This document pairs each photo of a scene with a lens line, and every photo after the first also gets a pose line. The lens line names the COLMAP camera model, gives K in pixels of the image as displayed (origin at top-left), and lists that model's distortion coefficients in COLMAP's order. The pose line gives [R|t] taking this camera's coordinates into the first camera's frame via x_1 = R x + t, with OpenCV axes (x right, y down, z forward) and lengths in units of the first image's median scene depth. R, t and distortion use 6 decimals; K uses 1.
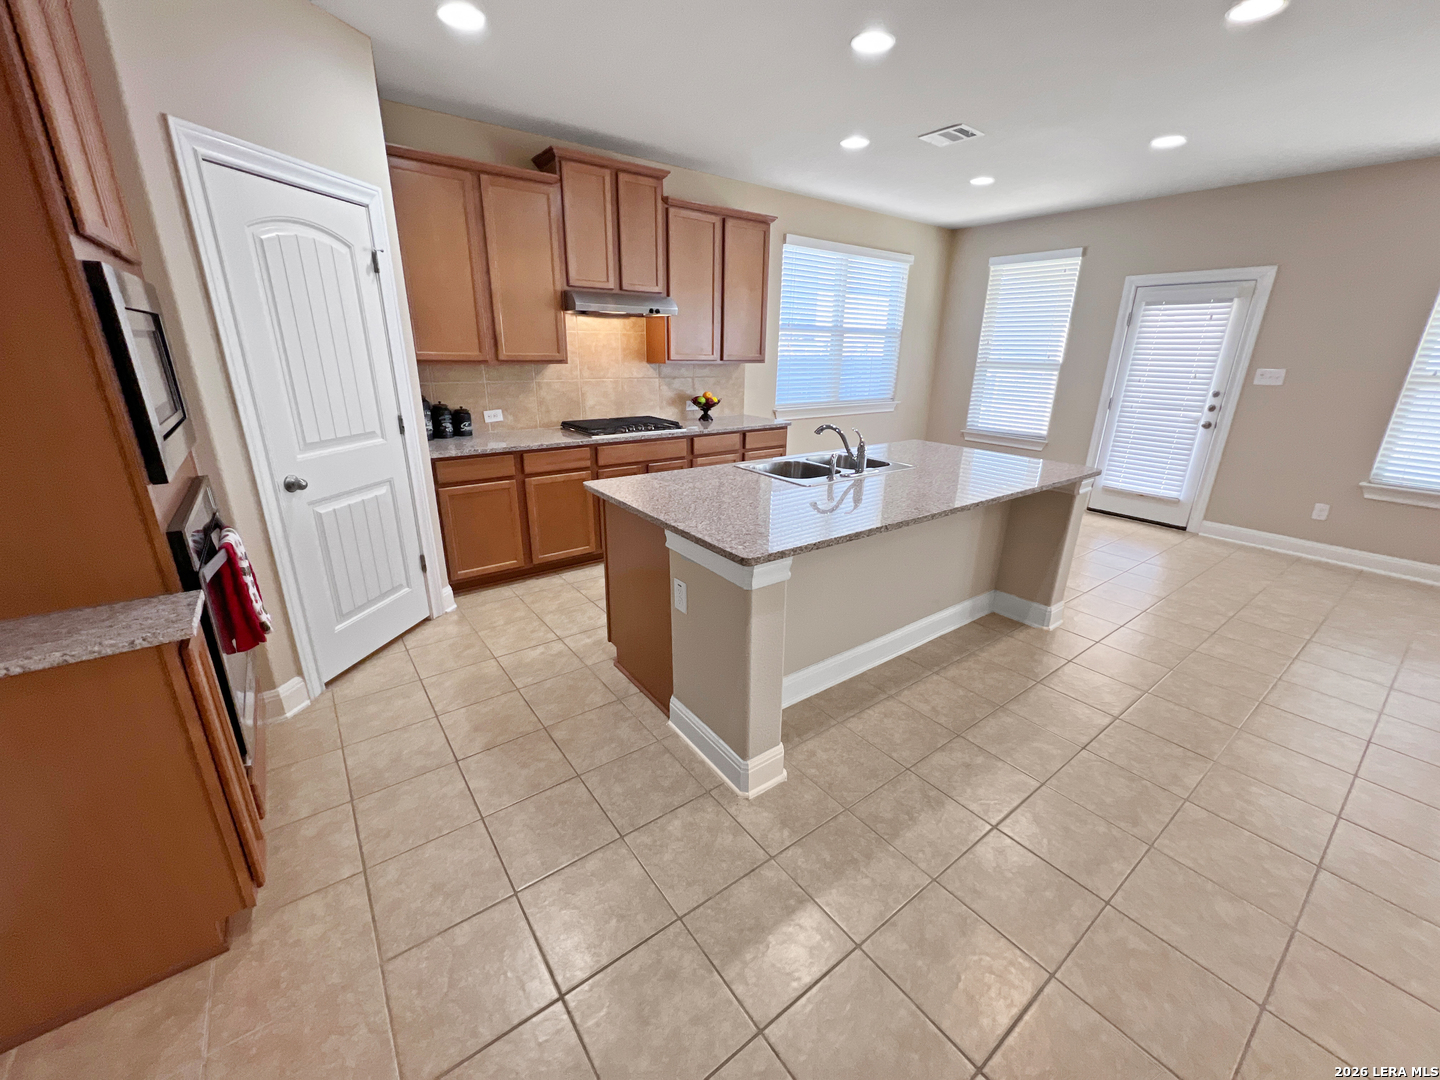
lens RADIAL K [[571.9, 0, 719.7], [0, 571.9, 540.1], [0, 0, 1]] dist [0.000441, 0.000206]
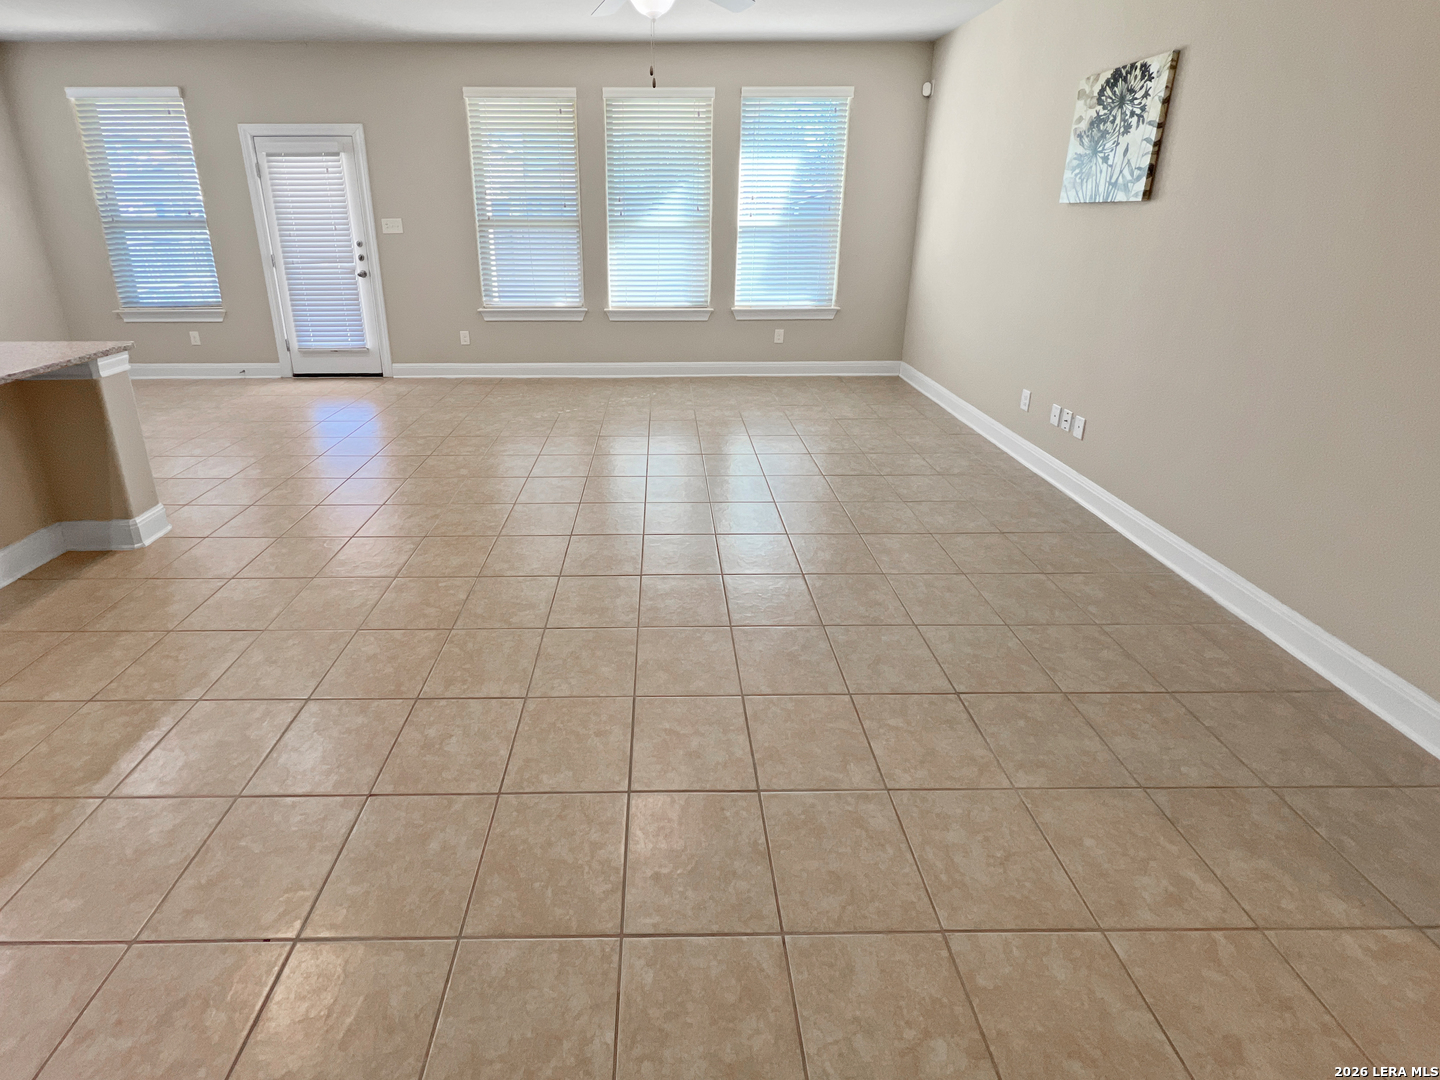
lens RADIAL K [[631.4, 0, 666.3], [0, 631.4, 387.2], [0, 0, 1]] dist [-0.001016, -0.000174]
pose [[0.592317, -0.235486, 0.770524, 0.311293], [0.270744, 0.958898, 0.084929, 0.054900], [-0.758853, 0.158310, 0.631728, -0.117583]]
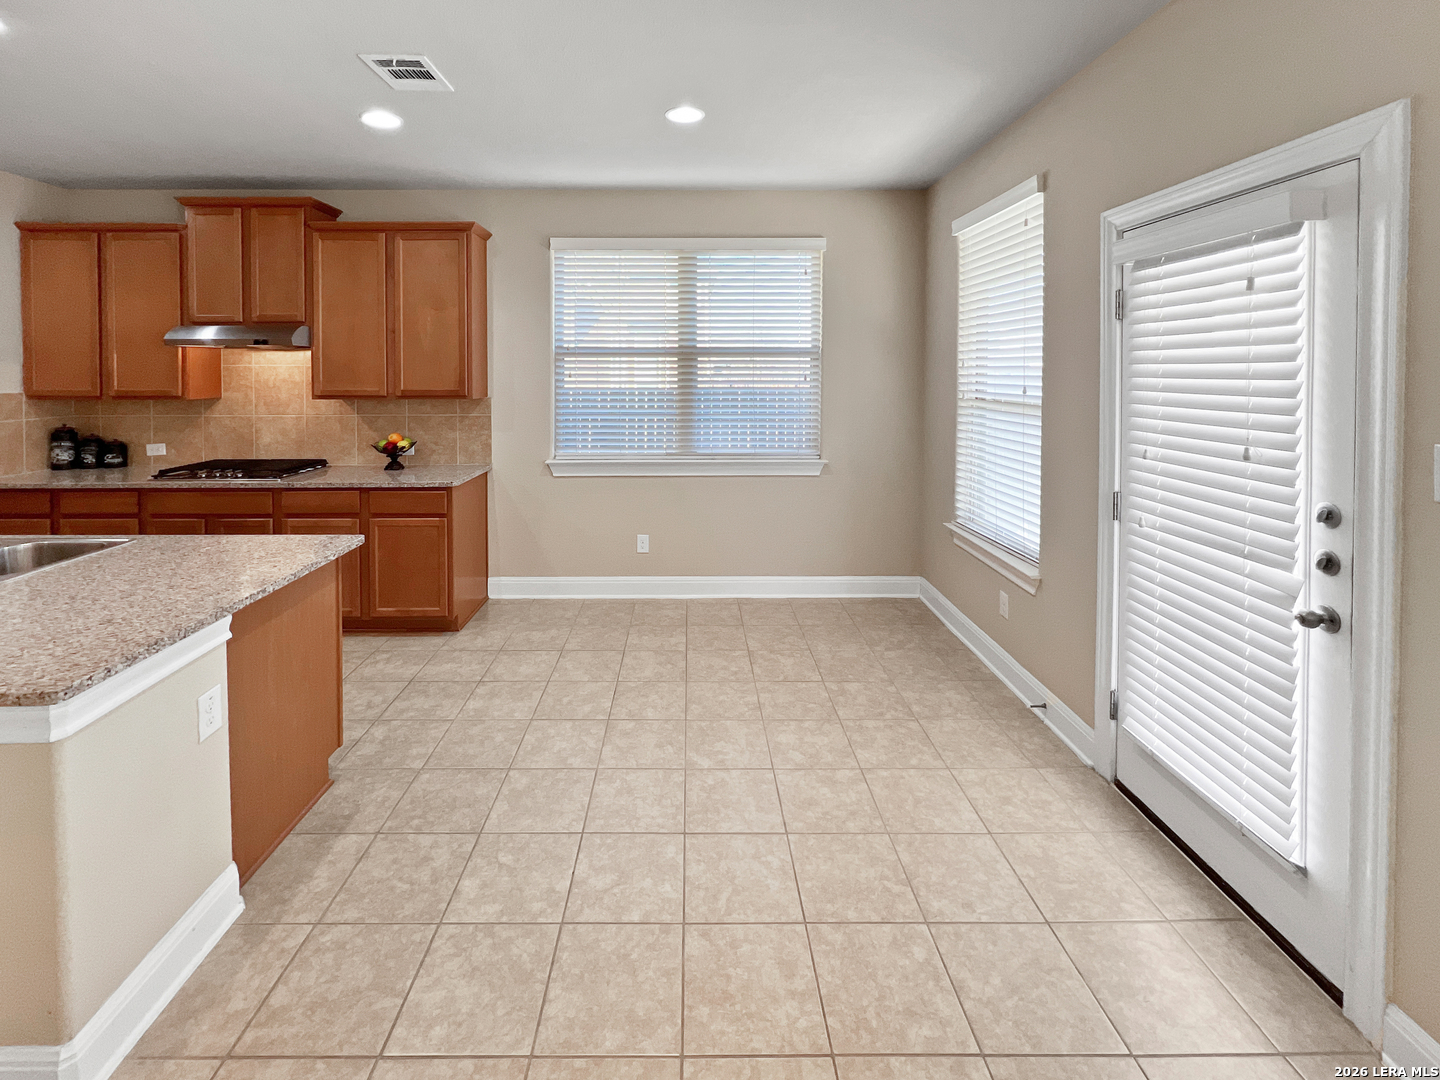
lens RADIAL K [[617.0, 0, 693.3], [0, 617.0, 378.8], [0, 0, 1]] dist [-0.000453, -0.000486]
pose [[0.809678, -0.008485, -0.586812, 0.952672], [-0.175441, 0.950672, -0.255819, -0.222031], [0.560037, 0.310083, 0.768250, 0.663827]]
